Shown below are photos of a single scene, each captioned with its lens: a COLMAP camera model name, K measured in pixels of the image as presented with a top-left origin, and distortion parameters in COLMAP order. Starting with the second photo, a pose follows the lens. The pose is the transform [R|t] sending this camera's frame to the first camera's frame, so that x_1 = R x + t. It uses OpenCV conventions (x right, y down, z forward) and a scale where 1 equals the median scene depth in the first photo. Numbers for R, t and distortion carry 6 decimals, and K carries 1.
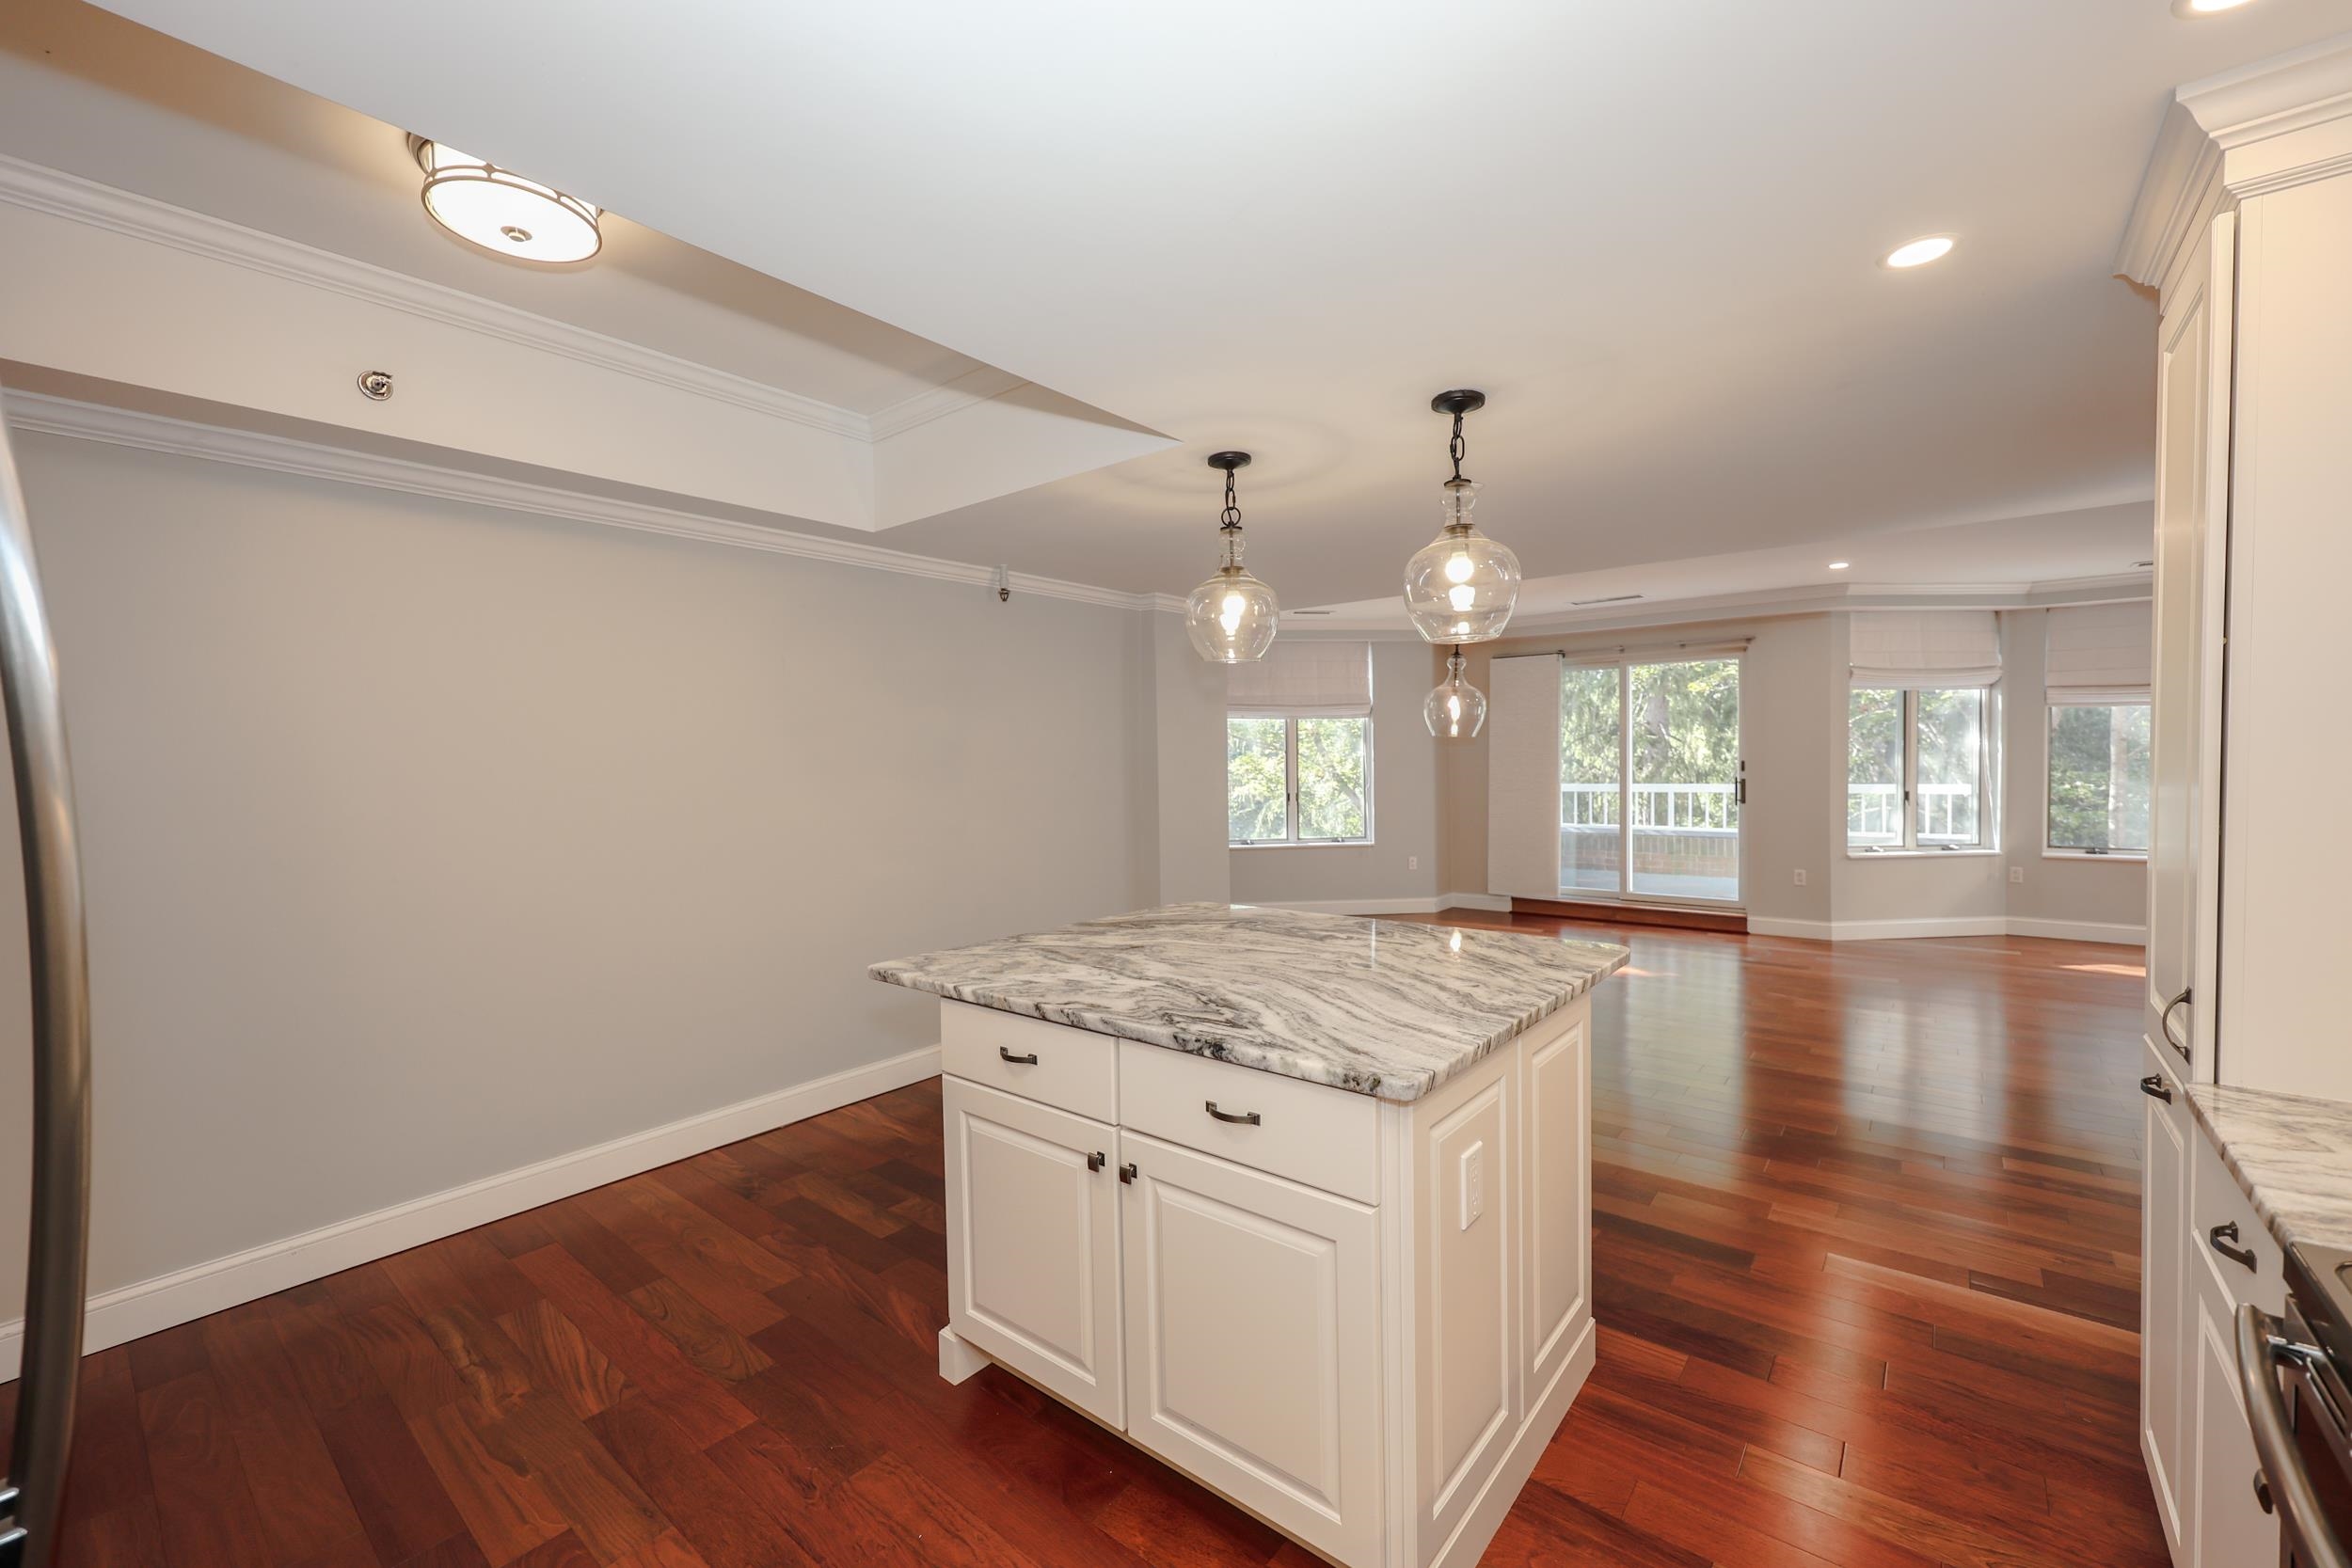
lens RADIAL K [[966.8, 0, 1176.0], [0, 966.8, 784.0], [0, 0, 1]] dist [0.021815, -0.000025]
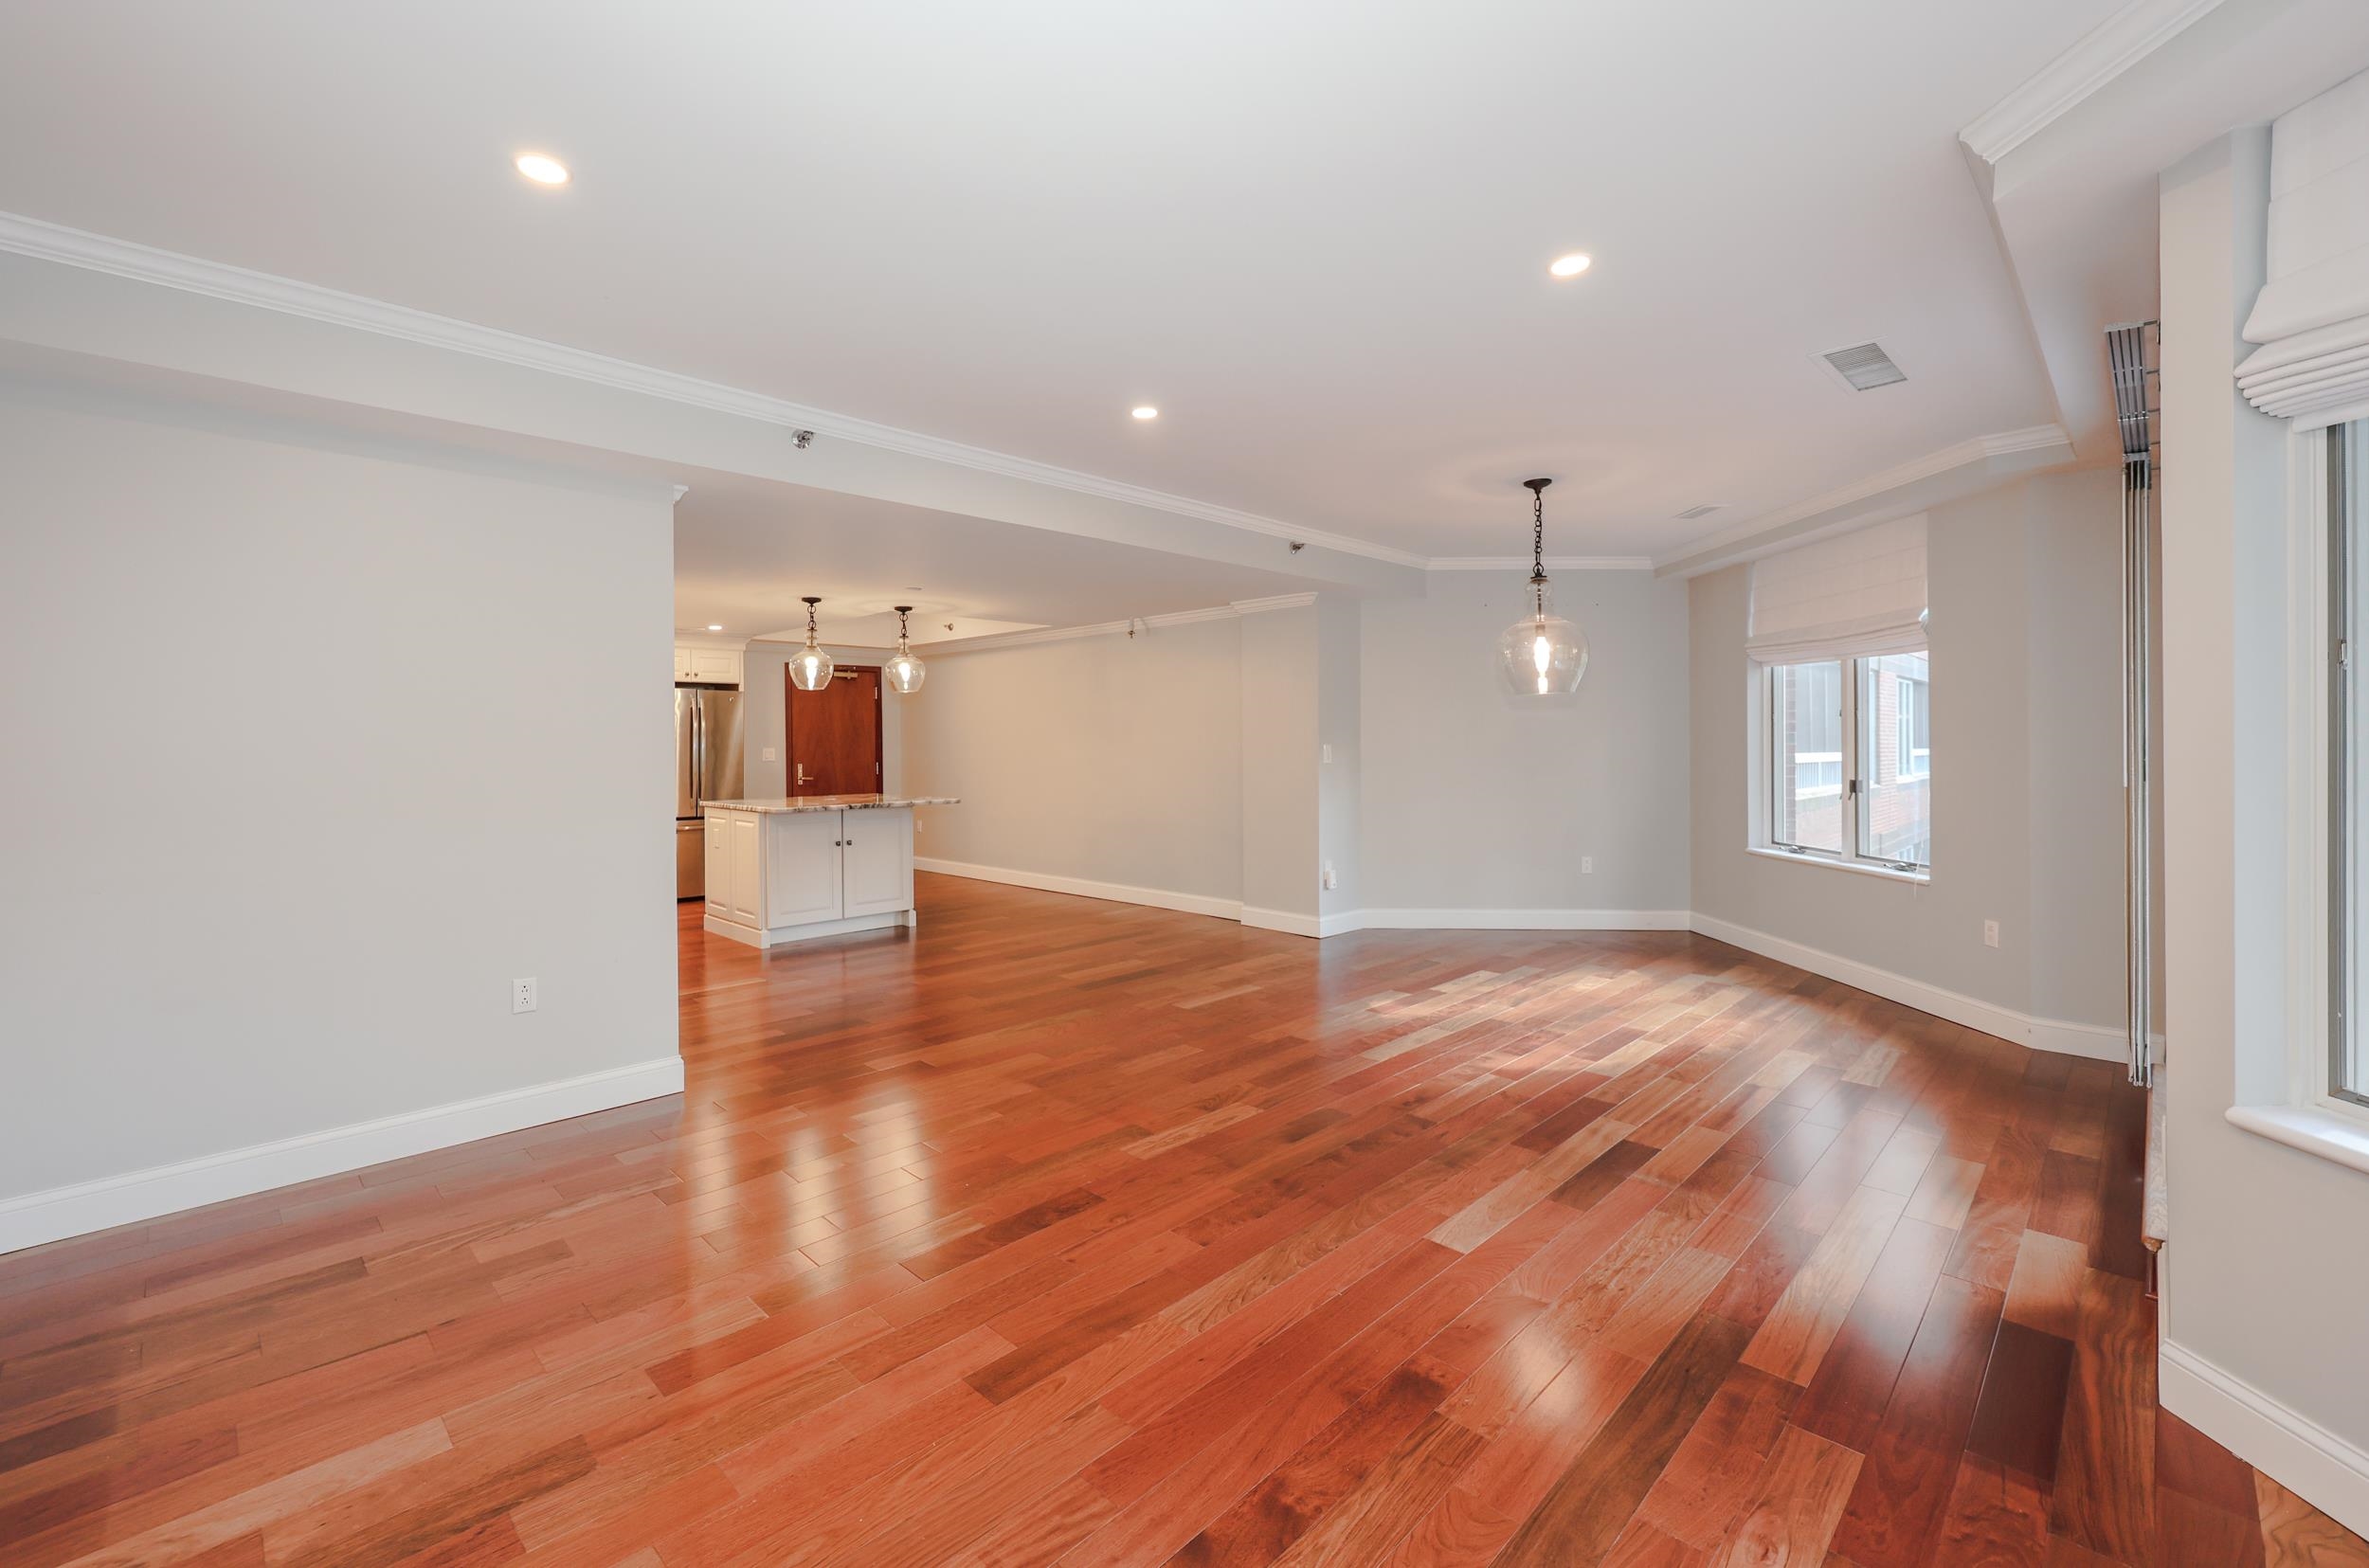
lens RADIAL K [[992.4, 0, 1115.4], [0, 992.4, 735.5], [0, 0, 1]] dist [0.000626, 0.000211]
pose [[-0.141068, 0.013121, -0.989913, 0.952257], [-0.025243, 0.999539, 0.016846, -0.020218], [0.989678, 0.027365, -0.140672, 0.728716]]
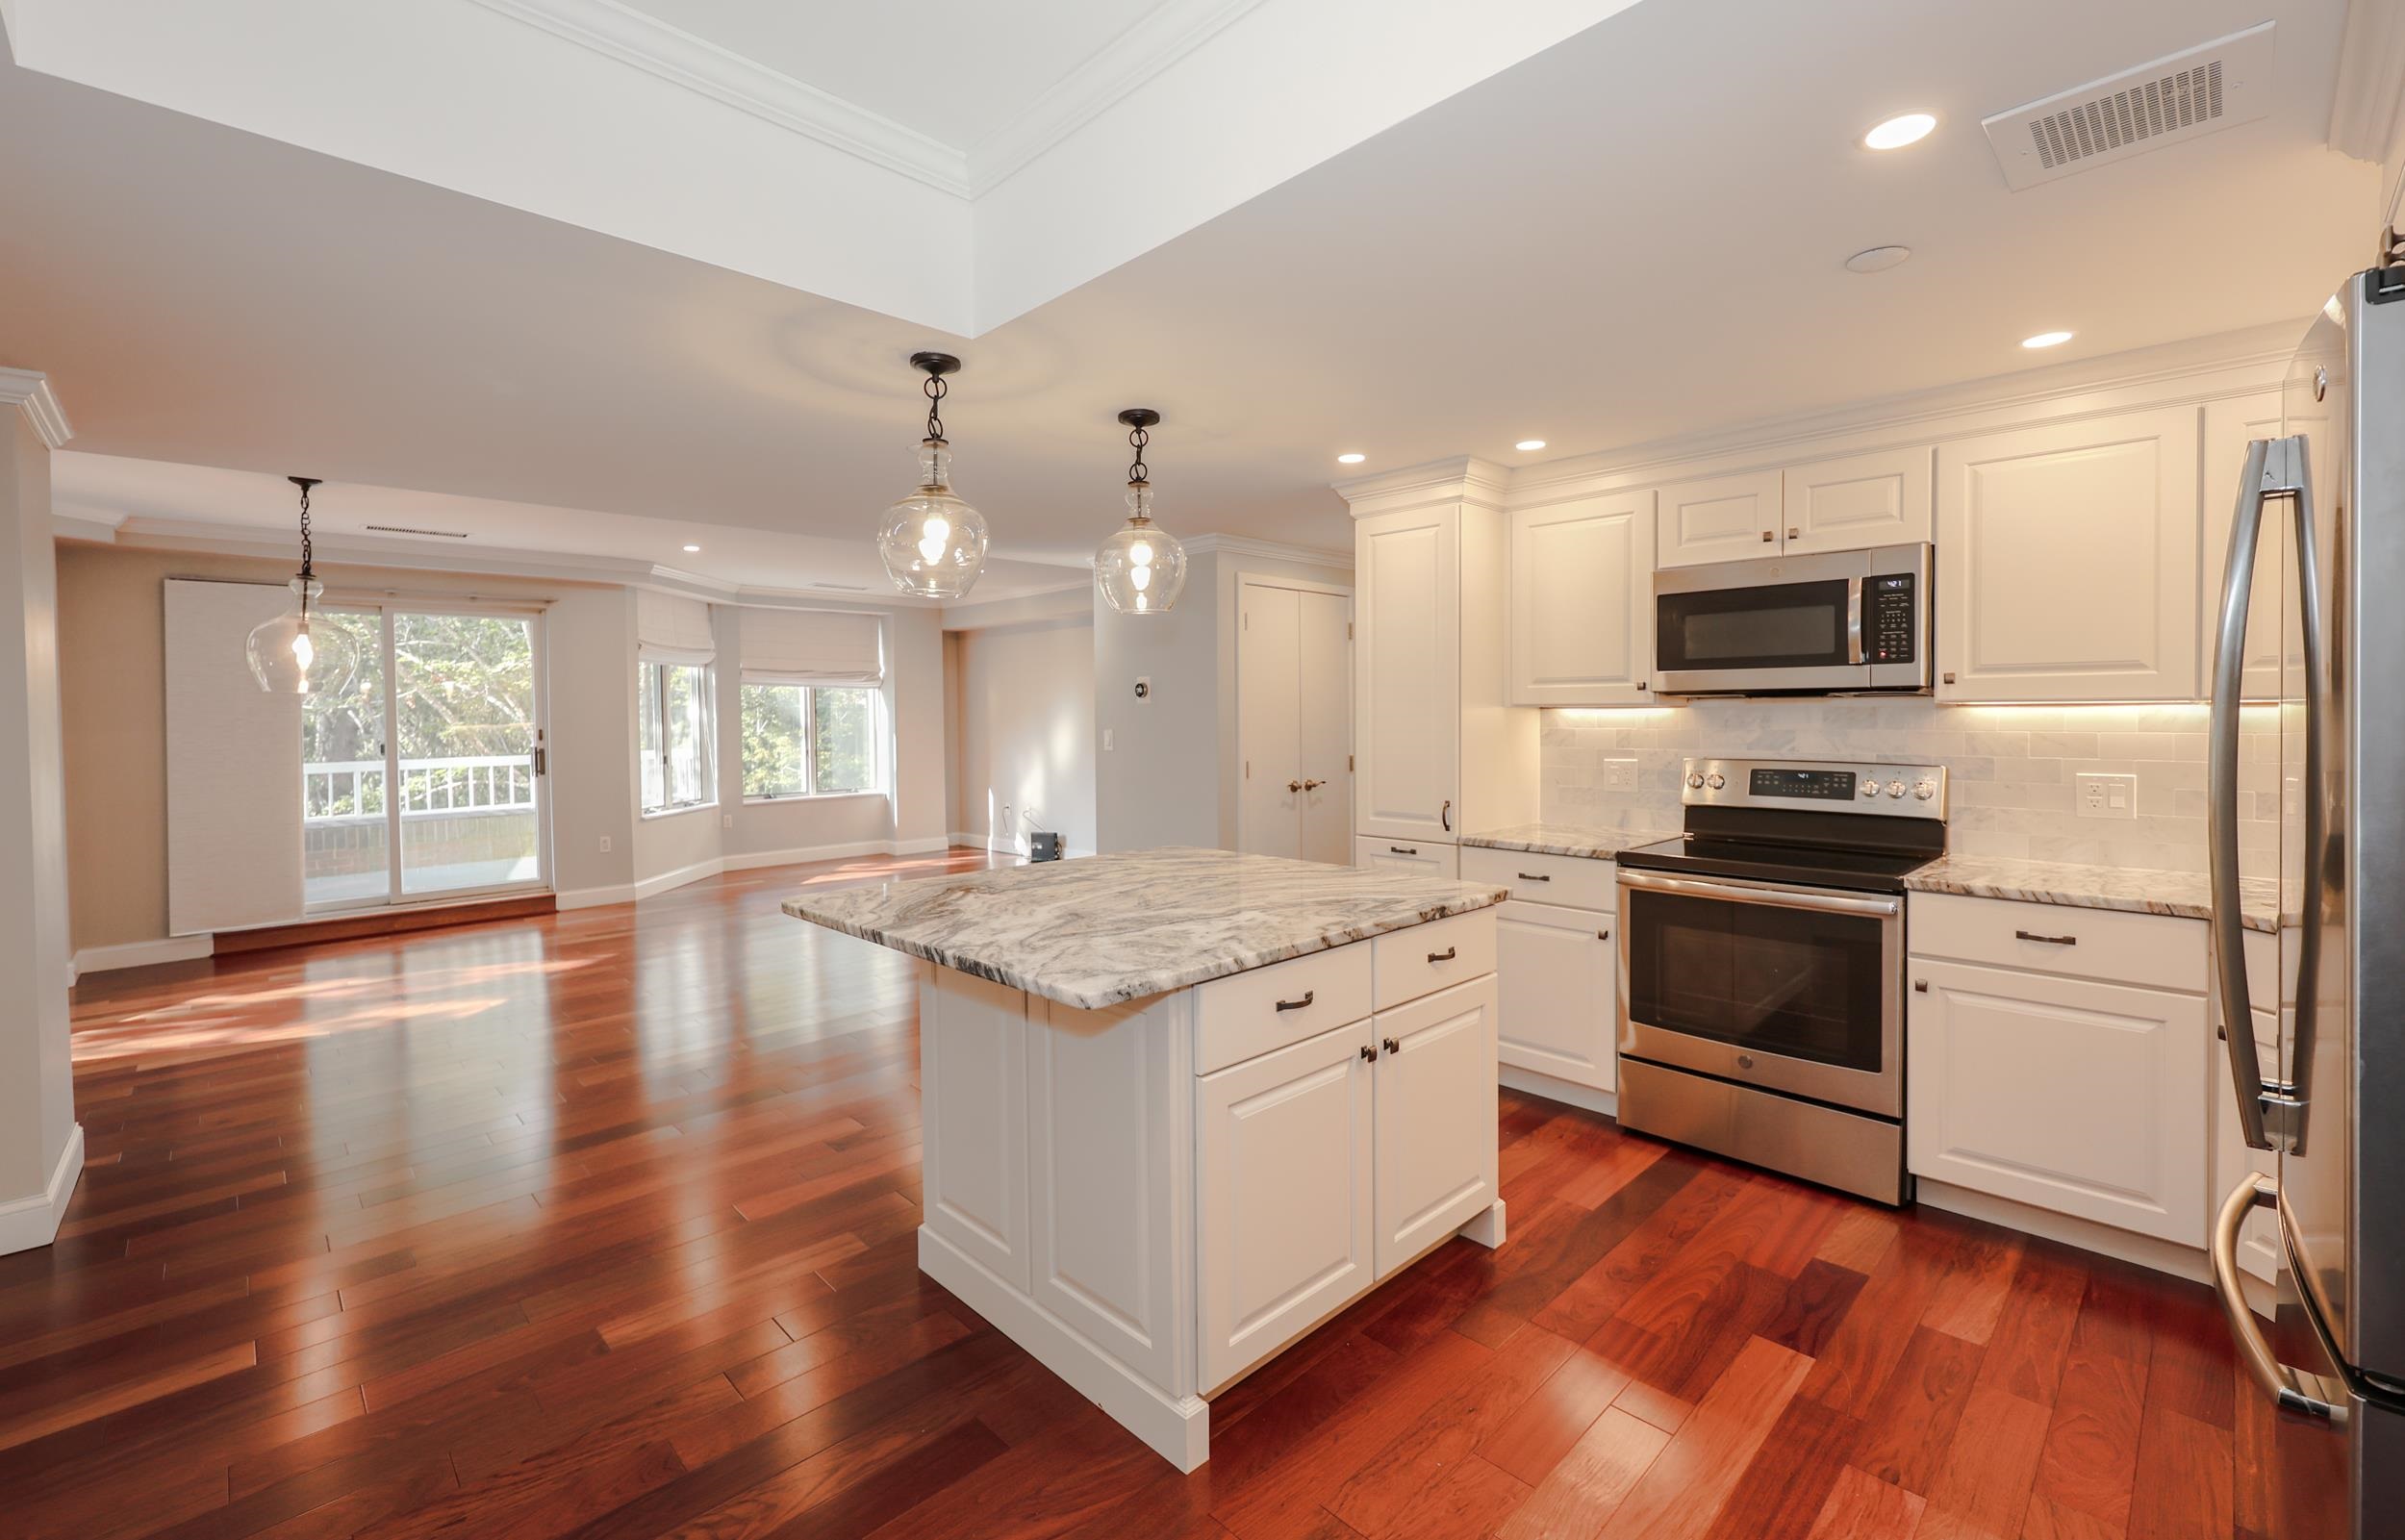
lens RADIAL K [[1019.6, 0, 1189.3], [0, 1019.6, 730.6], [0, 0, 1]] dist [0.000612, 0.000024]
pose [[0.131714, -0.006949, 0.991263, -0.318279], [0.040397, 0.999182, 0.001636, 0.000878], [-0.990464, 0.039828, 0.131887, 0.257116]]
